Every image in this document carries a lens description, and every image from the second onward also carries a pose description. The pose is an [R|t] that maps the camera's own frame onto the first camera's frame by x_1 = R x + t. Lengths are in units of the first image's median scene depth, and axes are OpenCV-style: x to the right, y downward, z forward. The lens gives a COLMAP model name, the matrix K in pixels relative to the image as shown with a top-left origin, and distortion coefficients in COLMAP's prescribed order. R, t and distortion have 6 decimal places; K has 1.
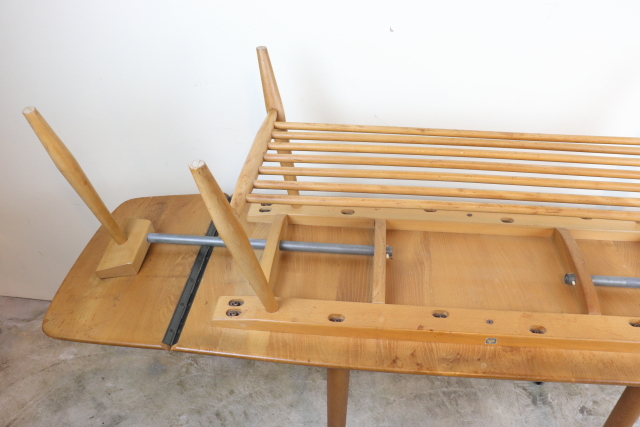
lens RADIAL K [[518.7, 0, 320.2], [0, 518.7, 214.9], [0, 0, 1]] dist [-0.175927, 0.147693]
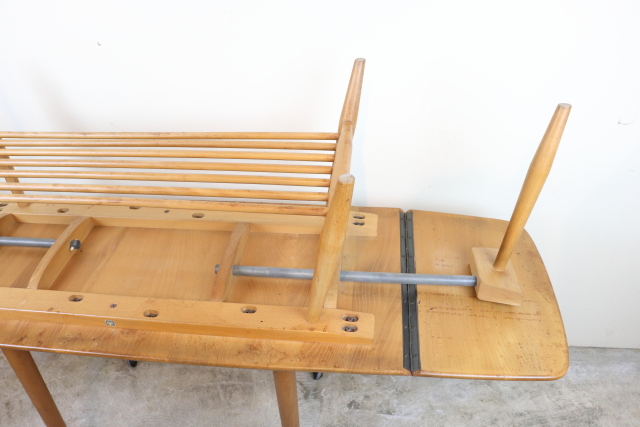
lens RADIAL K [[518.7, 0, 320.0], [0, 518.7, 214.7], [0, 0, 1]] dist [-0.175927, 0.147693]
pose [[0.999912, -0.013254, 0.000187, 0.596682], [0.013255, 0.999706, -0.020315, 0.032580], [0.000082, 0.020315, 0.999794, -0.066753]]
